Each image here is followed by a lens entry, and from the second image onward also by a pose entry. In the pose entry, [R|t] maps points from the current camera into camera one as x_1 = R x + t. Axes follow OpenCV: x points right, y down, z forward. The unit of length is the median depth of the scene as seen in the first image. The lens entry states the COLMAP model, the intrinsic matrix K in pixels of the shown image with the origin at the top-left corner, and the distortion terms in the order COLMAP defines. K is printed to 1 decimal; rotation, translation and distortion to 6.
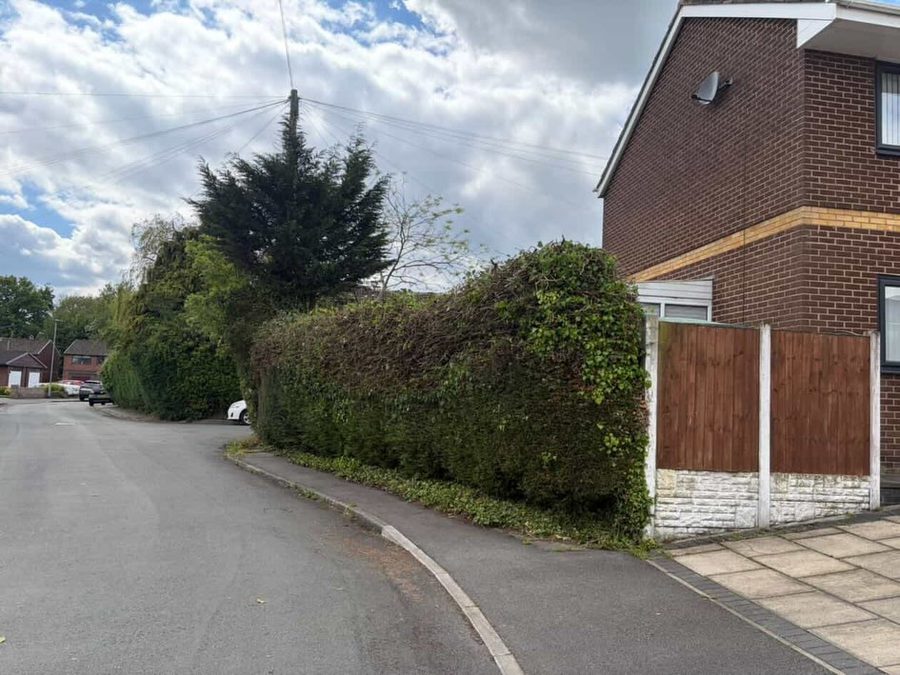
lens RADIAL K [[671.6, 0, 451.3], [0, 671.6, 343.1], [0, 0, 1]] dist [0.063976, -0.004342]
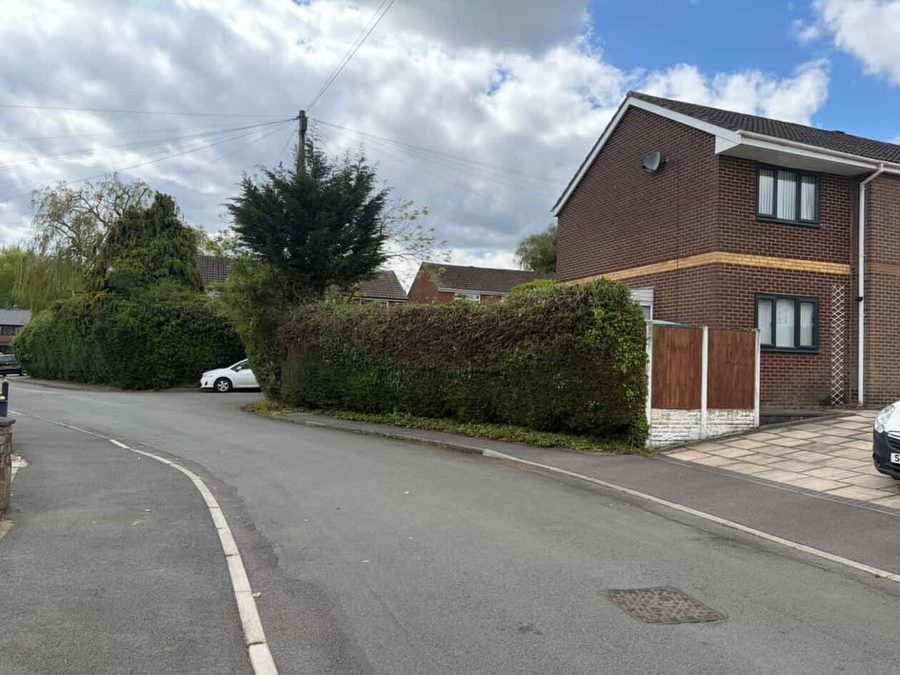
lens RADIAL K [[680.4, 0, 450.0], [0, 680.4, 337.5], [0, 0, 1]] dist [0.069158, -0.003651]
pose [[0.978534, -0.005358, 0.206014, -0.474318], [-0.004160, 0.998945, 0.045739, -0.065239], [-0.206042, -0.045614, 0.977480, -0.518782]]
